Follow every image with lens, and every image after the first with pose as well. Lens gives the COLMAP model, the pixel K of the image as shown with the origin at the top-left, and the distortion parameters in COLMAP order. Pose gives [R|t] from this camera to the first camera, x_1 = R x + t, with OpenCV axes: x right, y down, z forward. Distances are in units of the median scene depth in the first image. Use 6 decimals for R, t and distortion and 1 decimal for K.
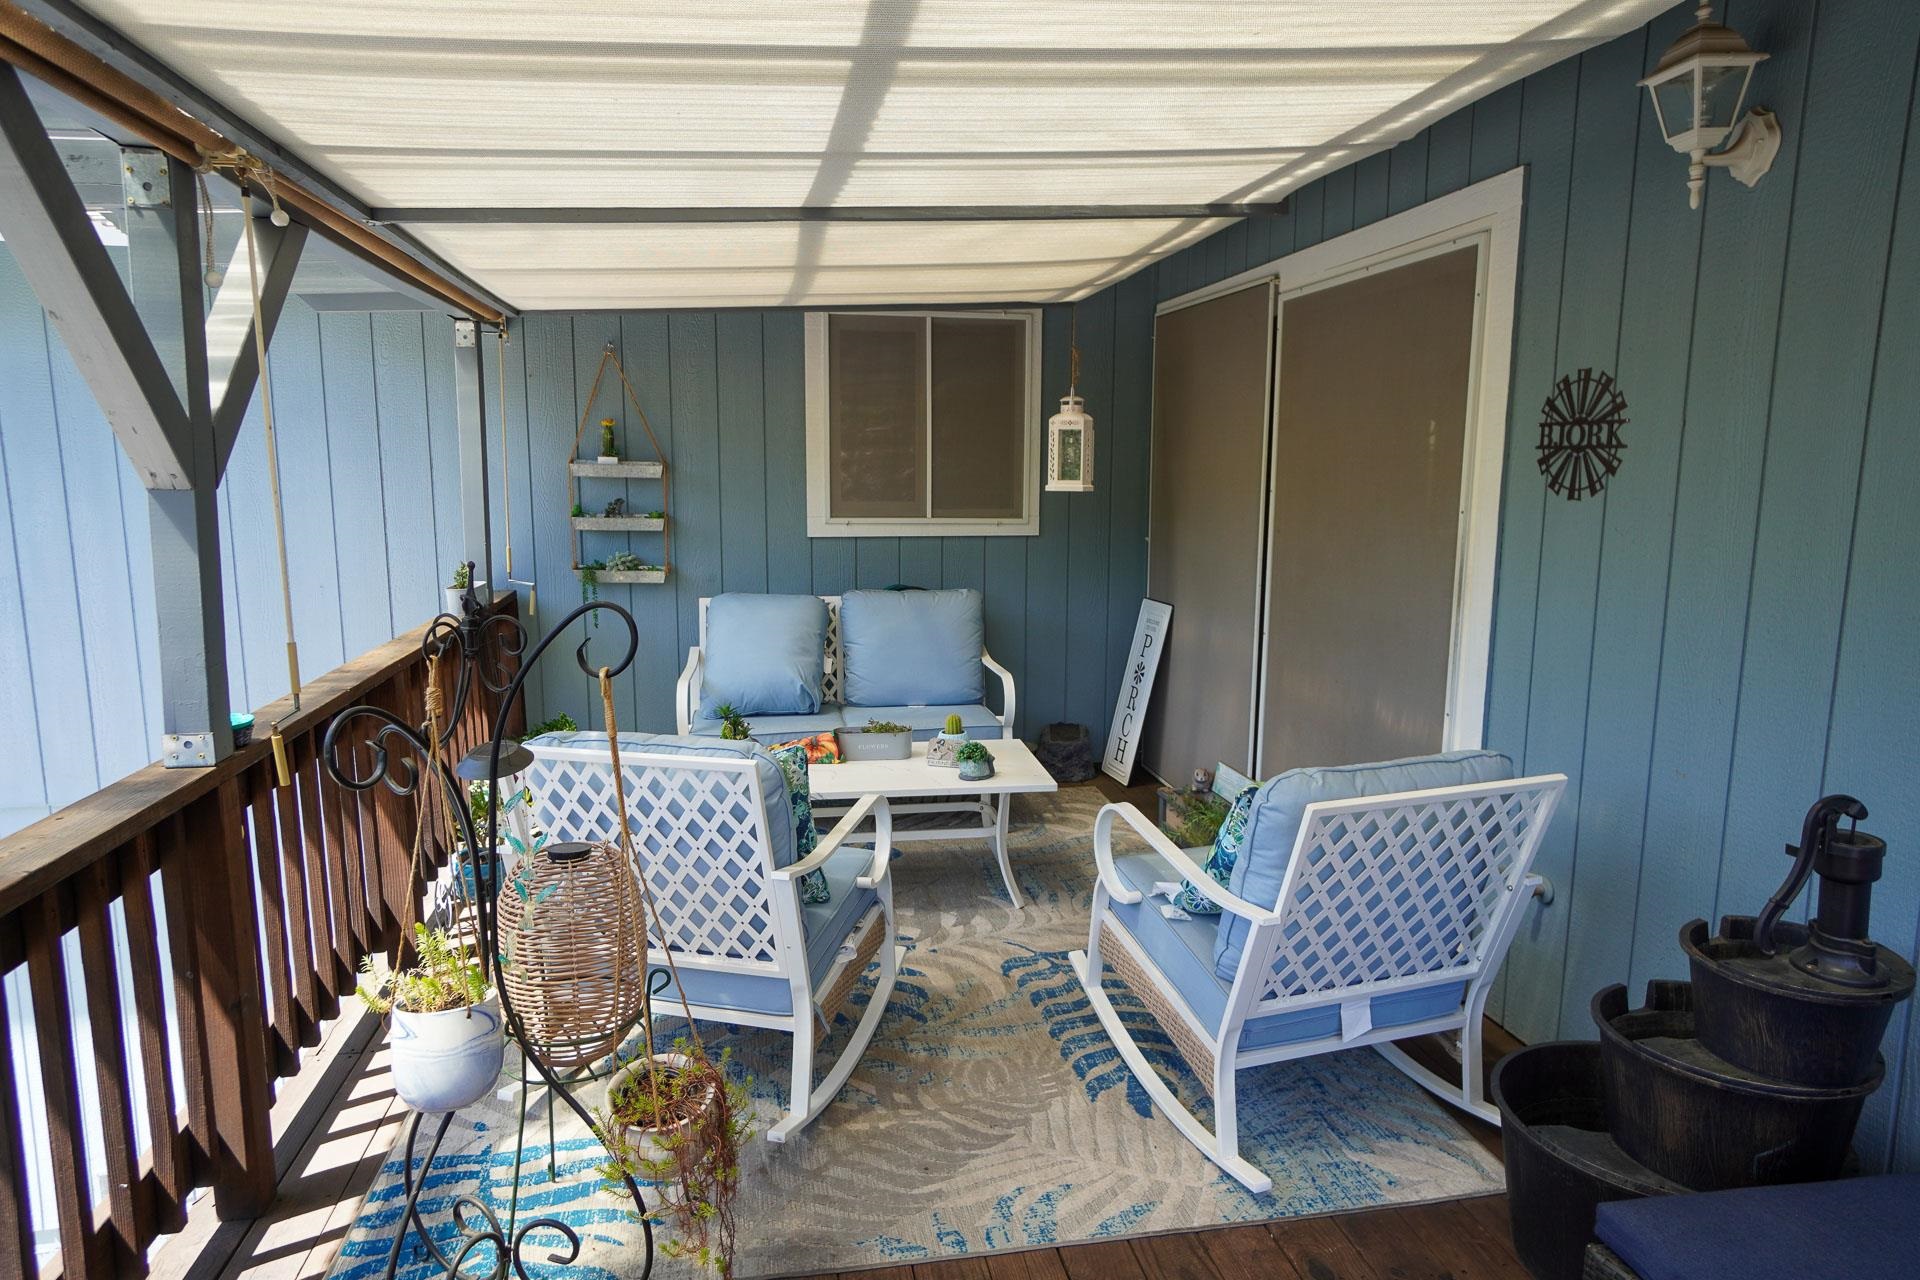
lens RADIAL K [[1165.5, 0, 960.0], [0, 1165.5, 640.0], [0, 0, 1]] dist [0.000882, 0.000215]
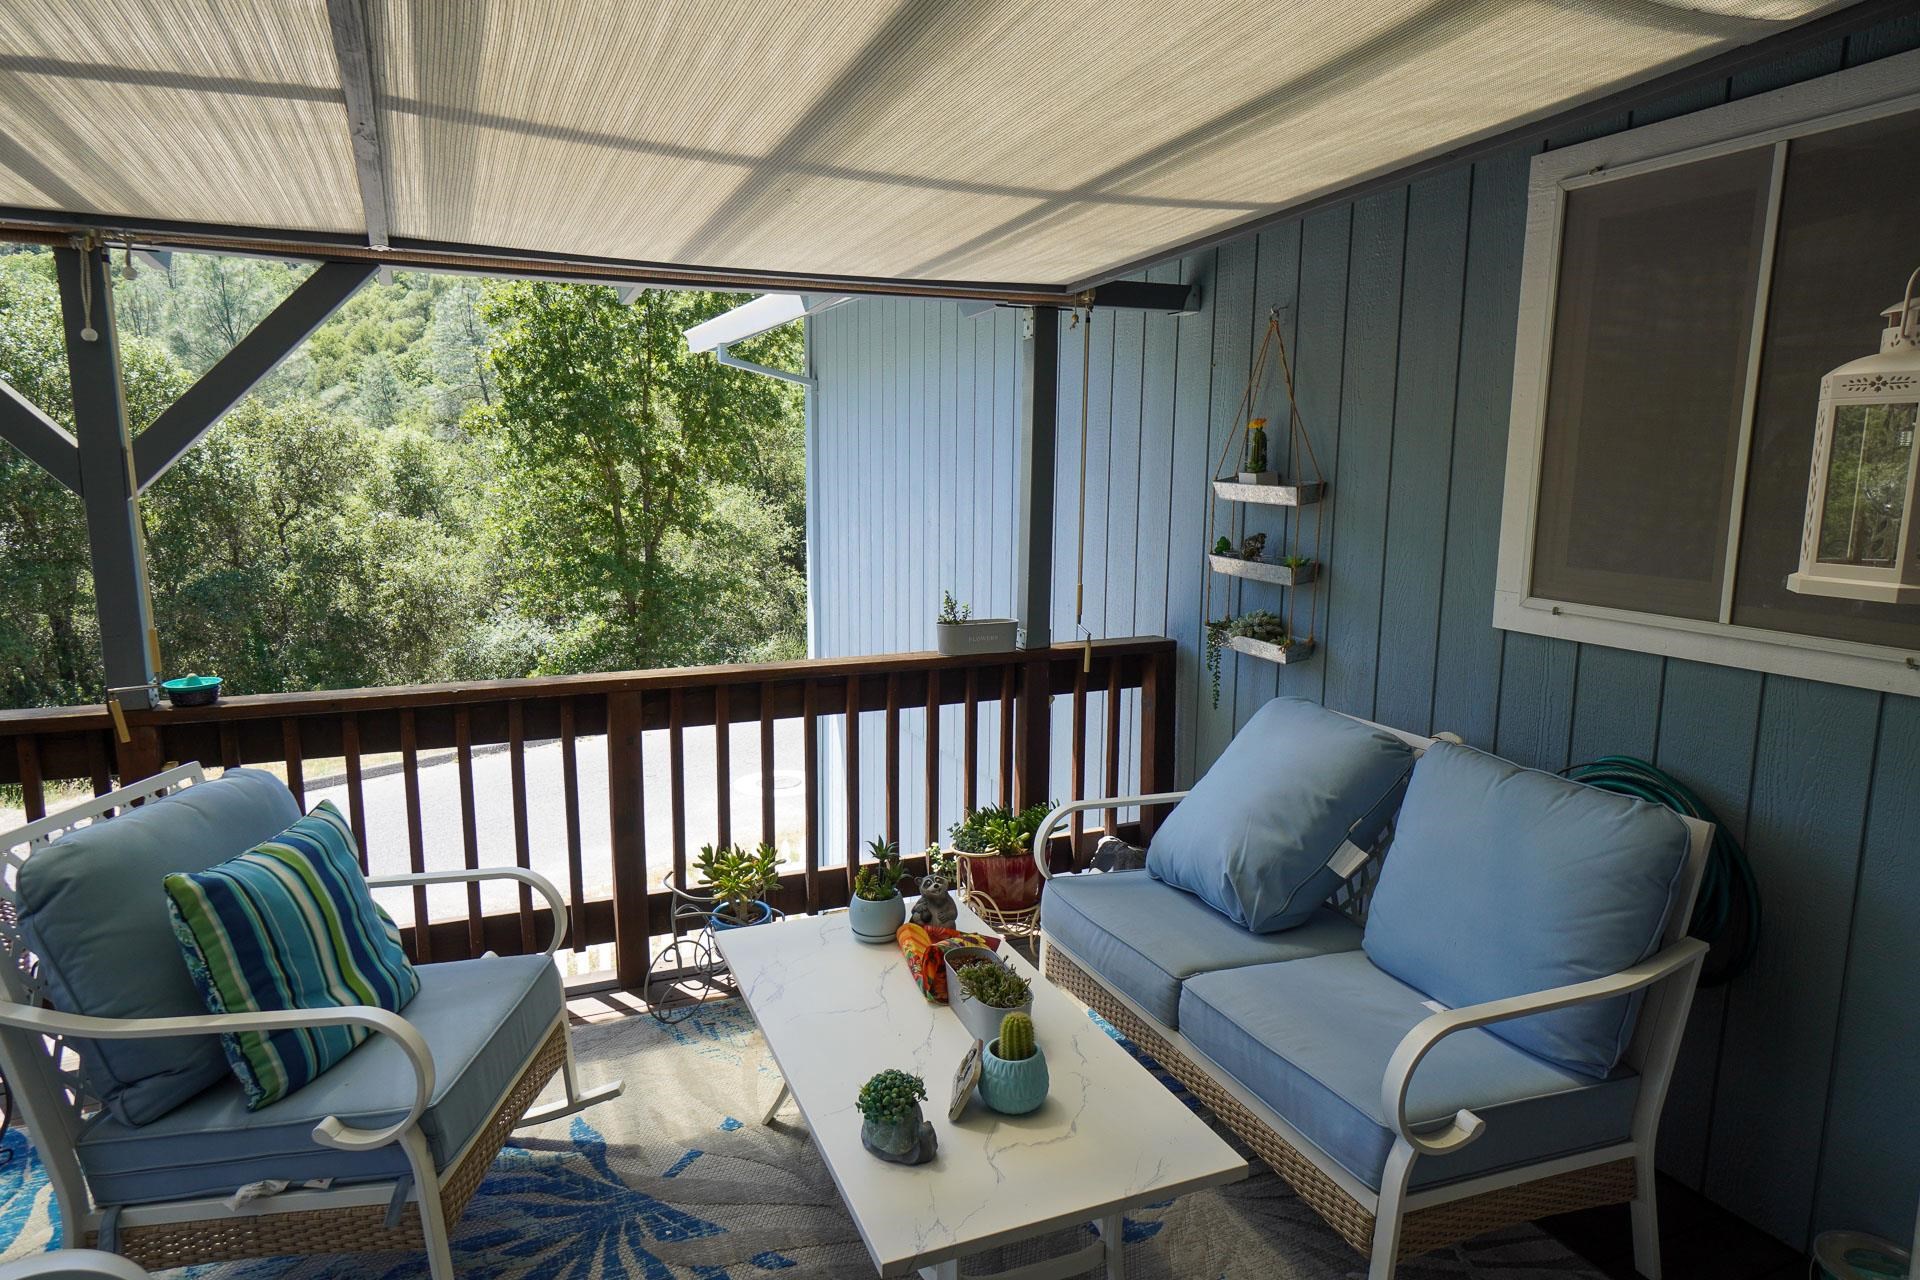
lens RADIAL K [[1165.5, 0, 960.0], [0, 1165.5, 640.0], [0, 0, 1]] dist [0.000882, 0.000215]
pose [[0.231277, 0.148861, -0.961432, 0.340068], [-0.154543, 0.981298, 0.114761, -0.110855], [0.960535, 0.122041, 0.249958, 0.659224]]
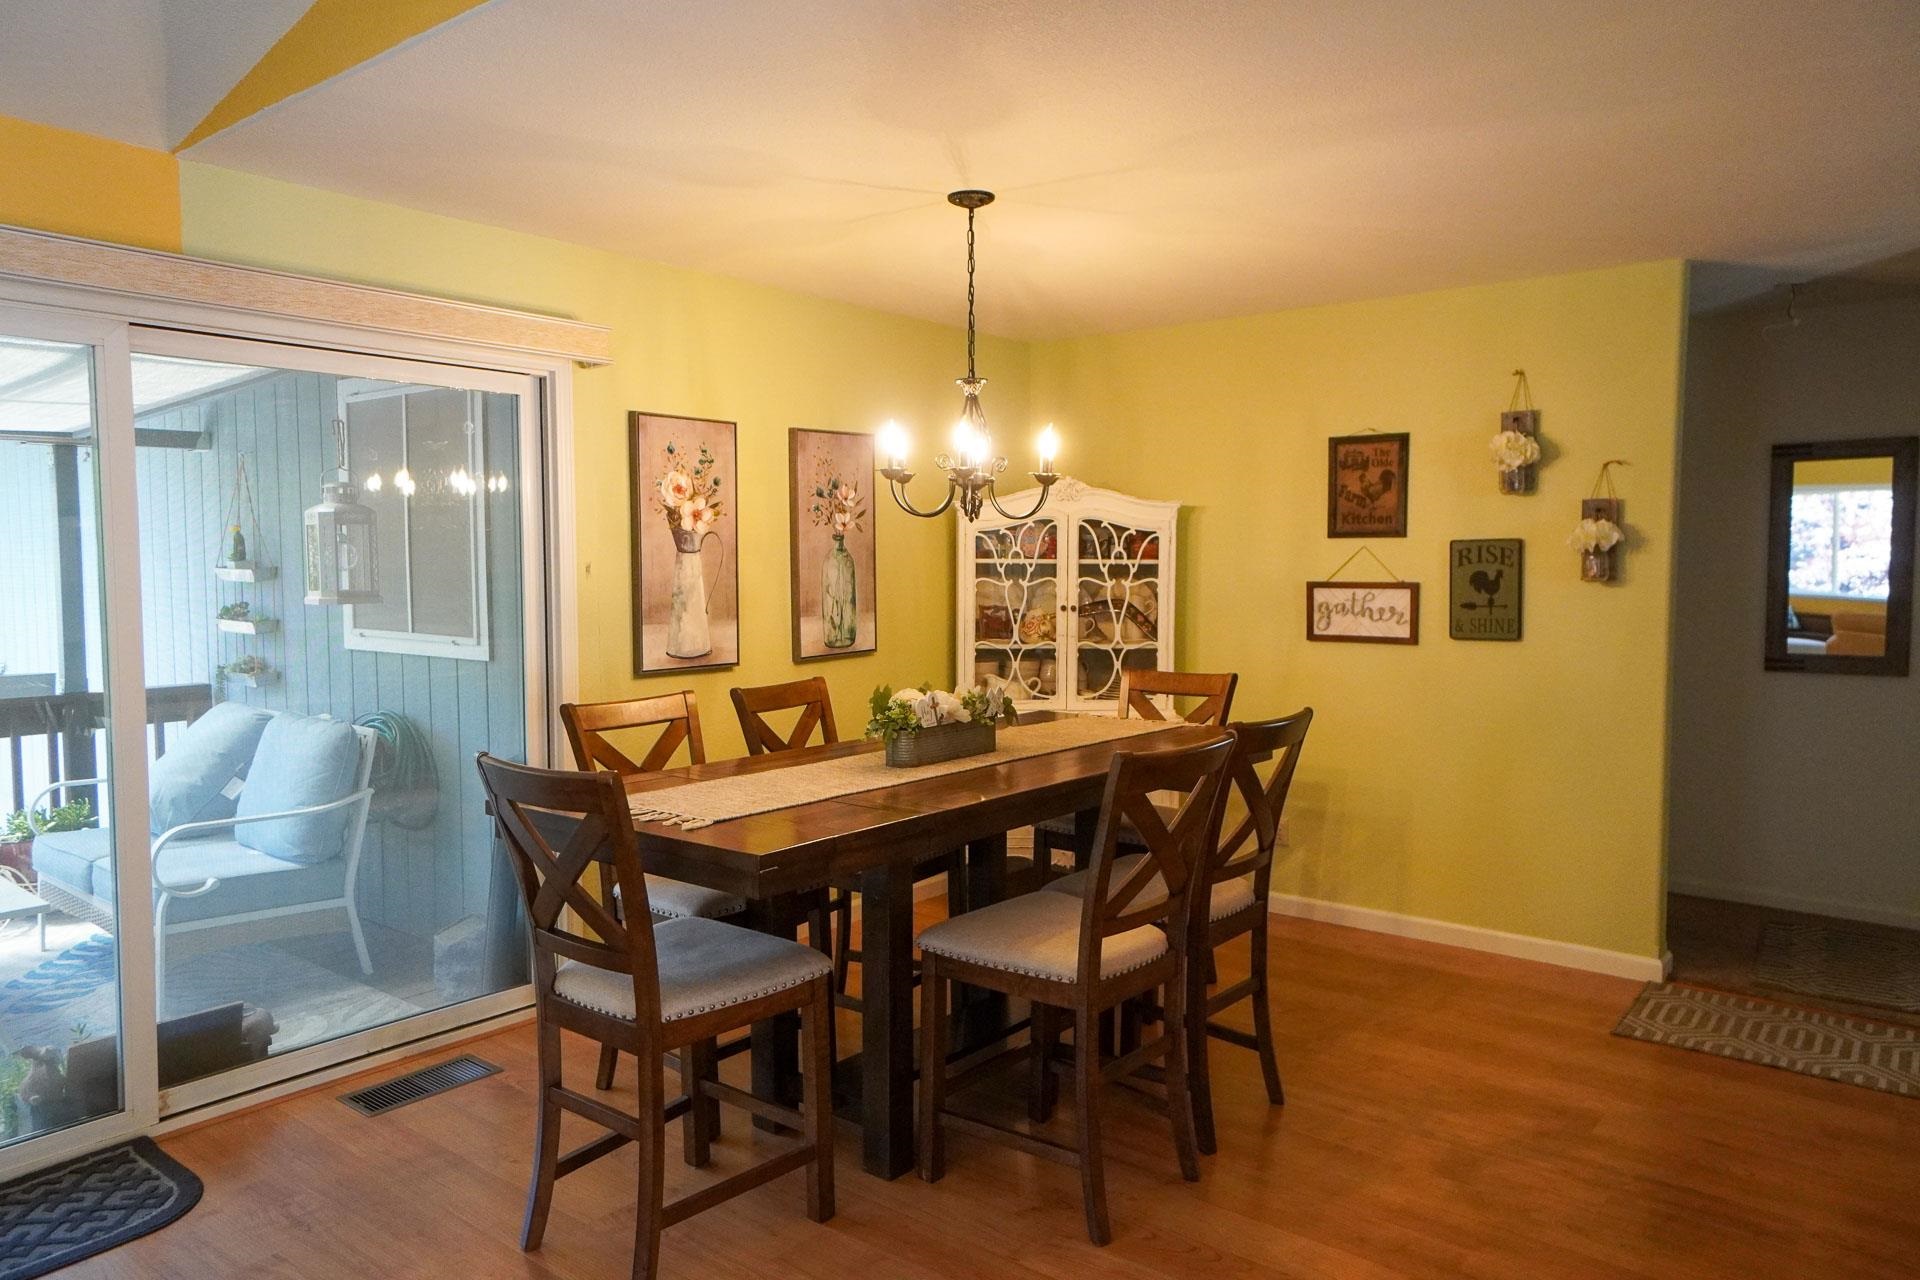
lens RADIAL K [[1270.5, 0, 960.0], [0, 1270.5, 640.0], [0, 0, 1]] dist [0.035520, 0.001196]
pose [[0.646805, 0.042230, -0.761485, 0.949500], [-0.111176, 0.993021, -0.039362, -0.113554], [0.754509, 0.110118, 0.646986, 0.740960]]
